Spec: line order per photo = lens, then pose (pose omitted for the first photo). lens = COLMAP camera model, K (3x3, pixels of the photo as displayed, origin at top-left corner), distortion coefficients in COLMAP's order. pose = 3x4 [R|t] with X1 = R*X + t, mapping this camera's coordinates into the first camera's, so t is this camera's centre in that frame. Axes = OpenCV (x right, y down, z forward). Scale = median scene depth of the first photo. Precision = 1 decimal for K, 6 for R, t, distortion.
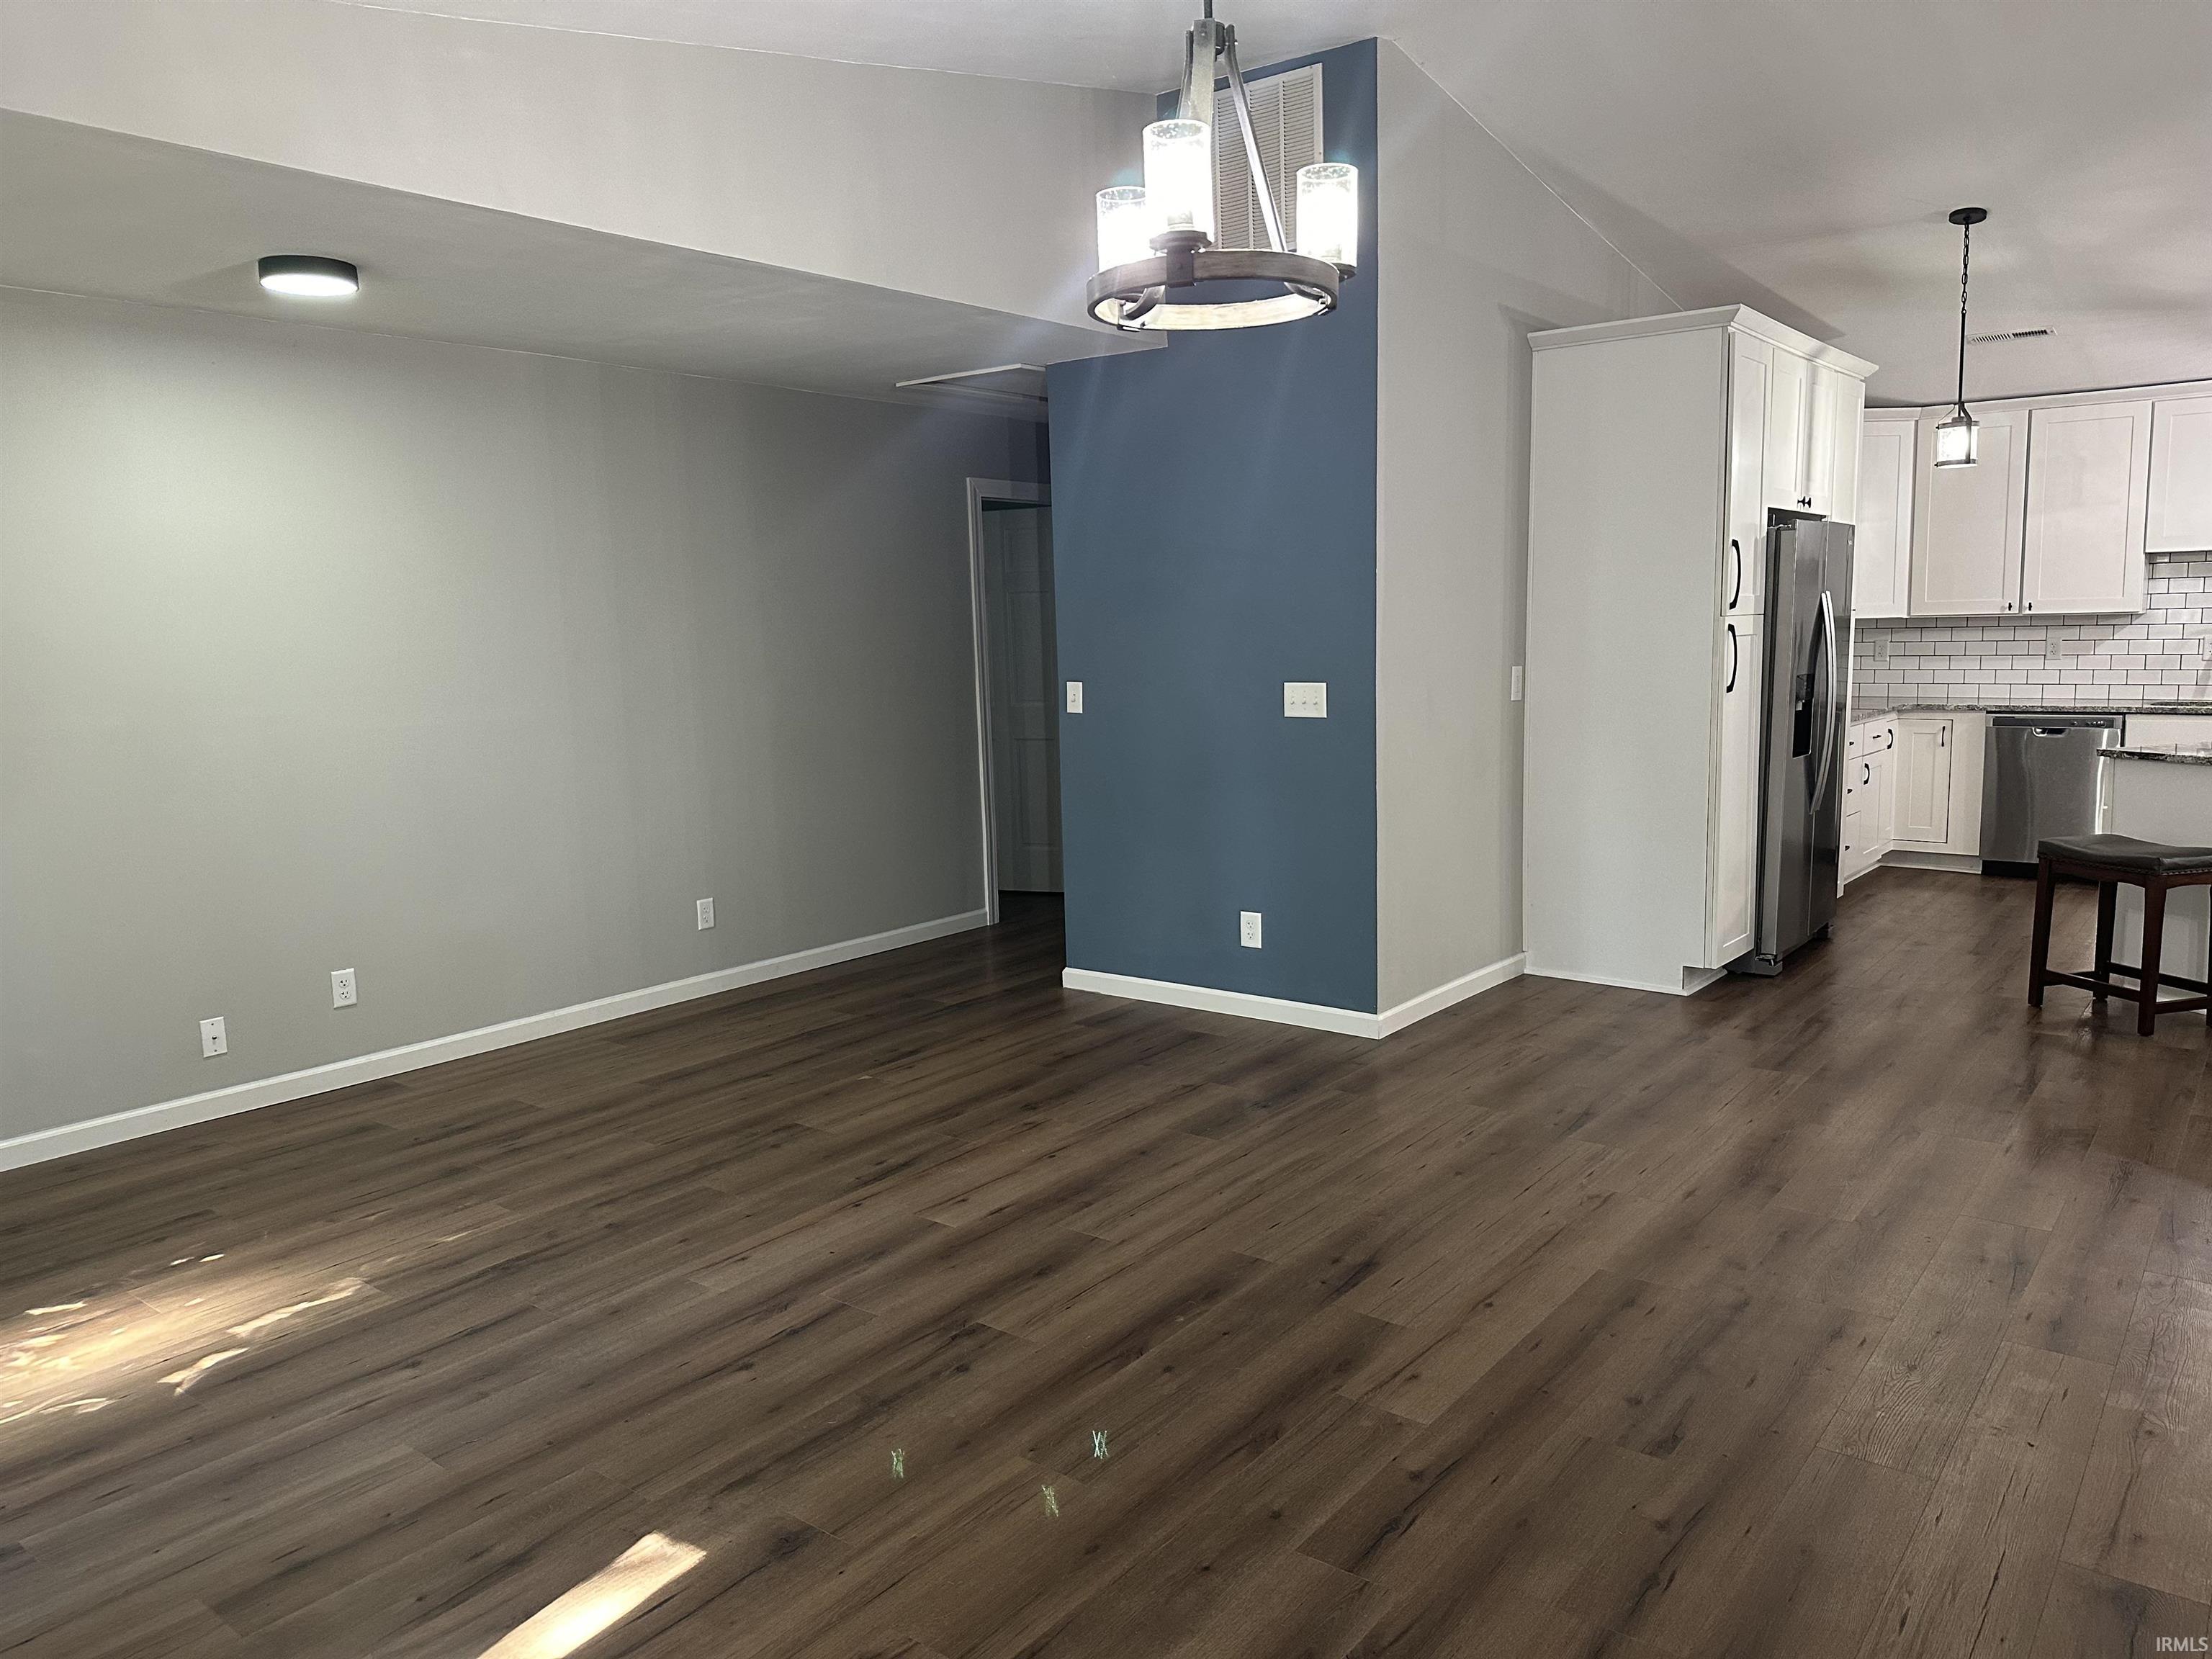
lens RADIAL K [[1553.2, 0, 1106.0], [0, 1553.2, 829.5], [0, 0, 1]] dist [0.000937, -0.007919]
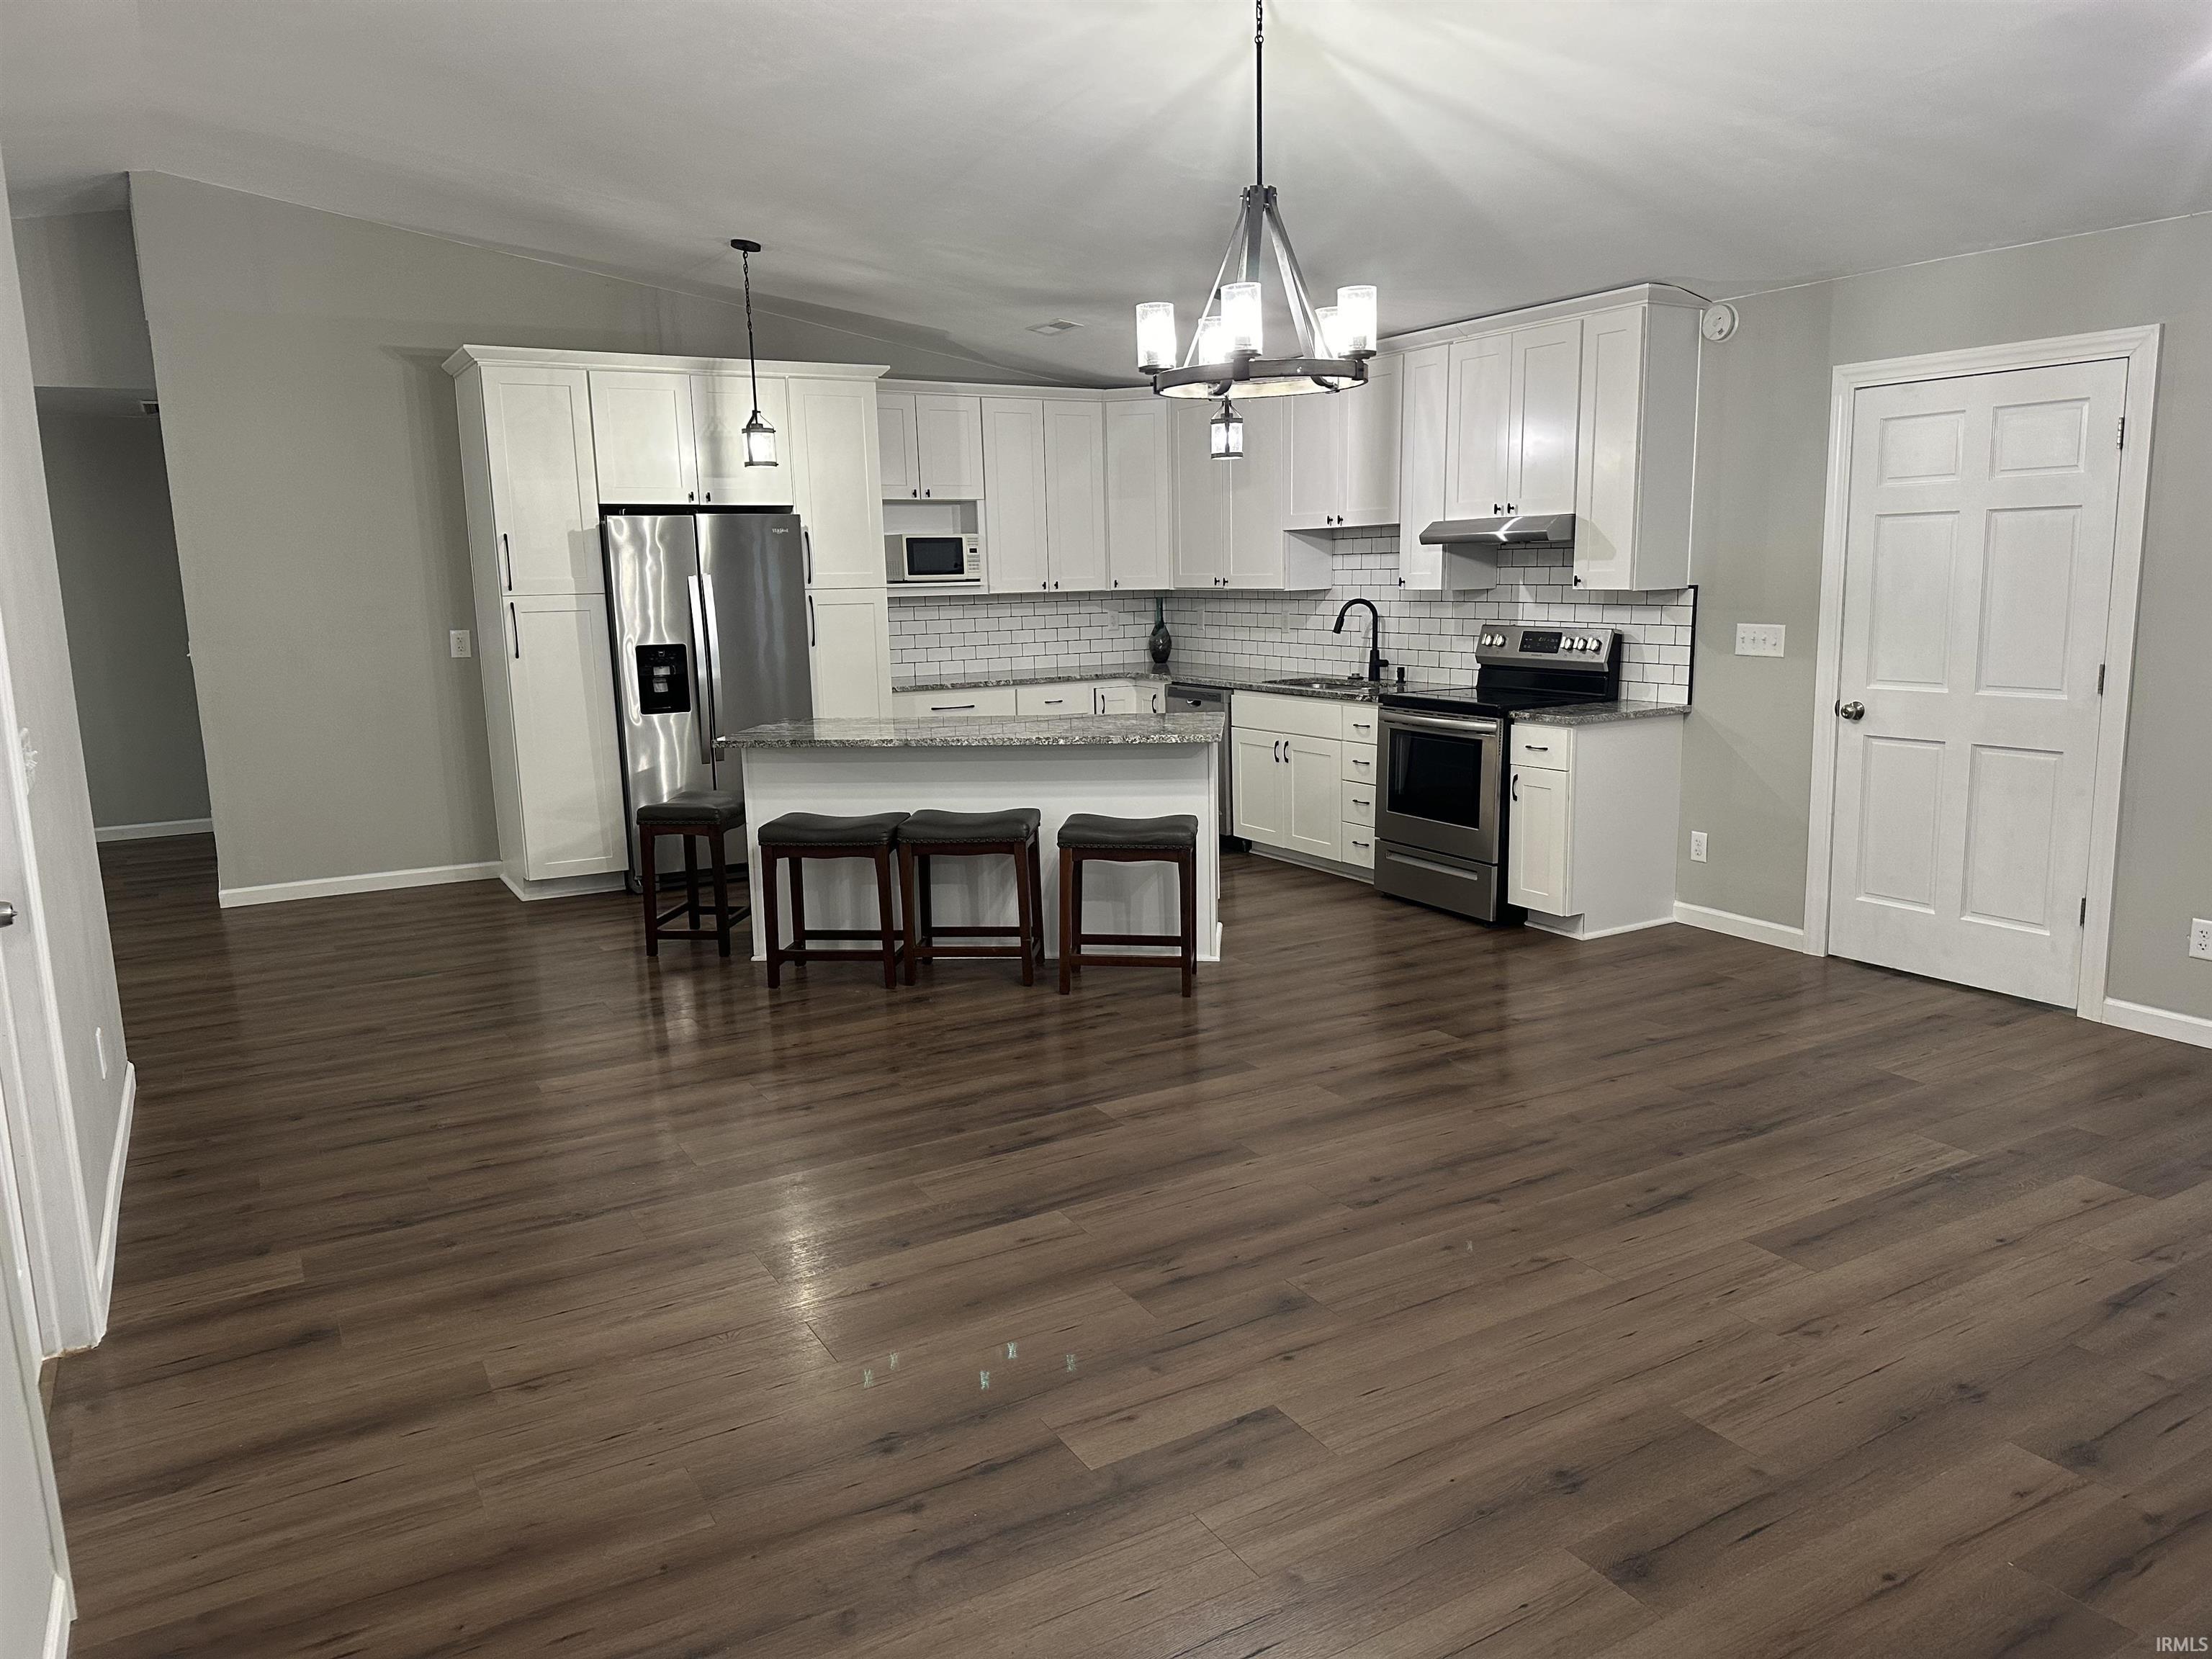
lens RADIAL K [[1530.7, 0, 1112.4], [0, 1530.7, 827.9], [0, 0, 1]] dist [0.142607, -0.226654]
pose [[0.930272, 0.069046, -0.360314, 1.671185], [-0.051704, 0.997002, 0.057562, -0.063709], [0.363208, -0.034919, 0.931053, 0.017223]]
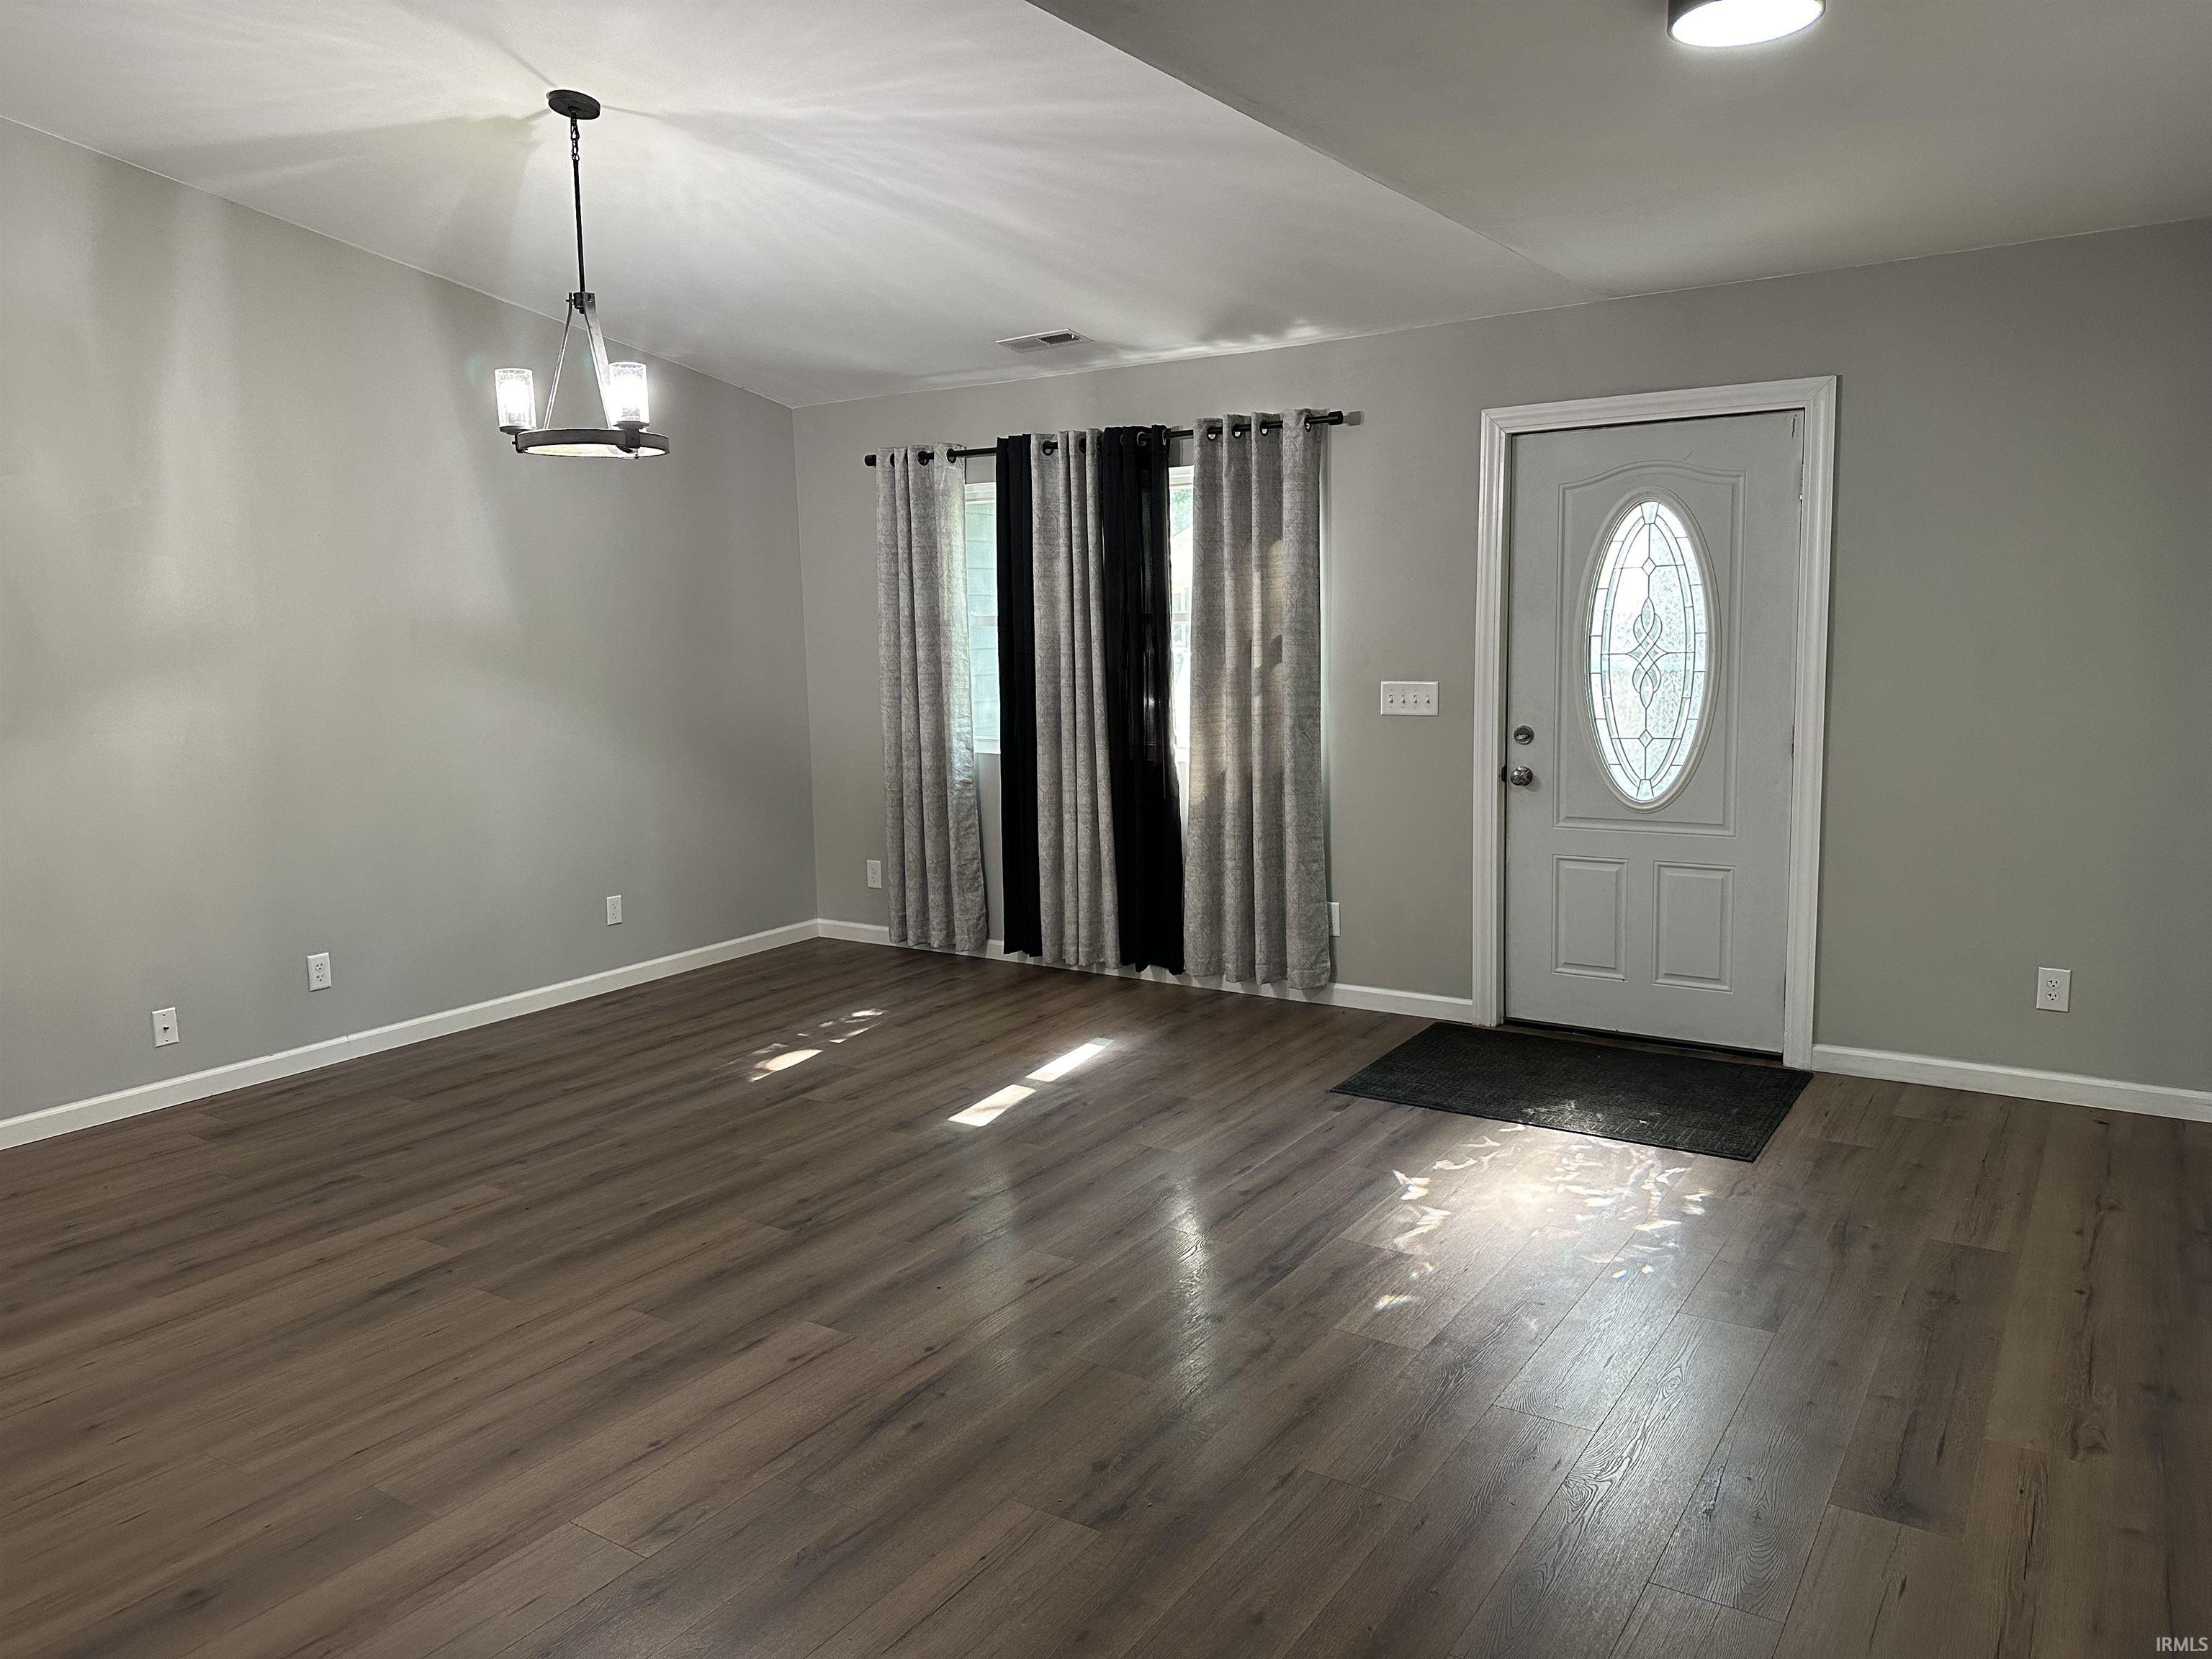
lens RADIAL K [[1530.7, 0, 1112.4], [0, 1530.7, 827.9], [0, 0, 1]] dist [0.142607, -0.226654]
pose [[-0.994512, 0.061338, -0.084752, -0.180745], [0.036305, 0.962095, 0.270287, -0.204681], [0.098118, 0.265727, -0.959042, 1.522351]]
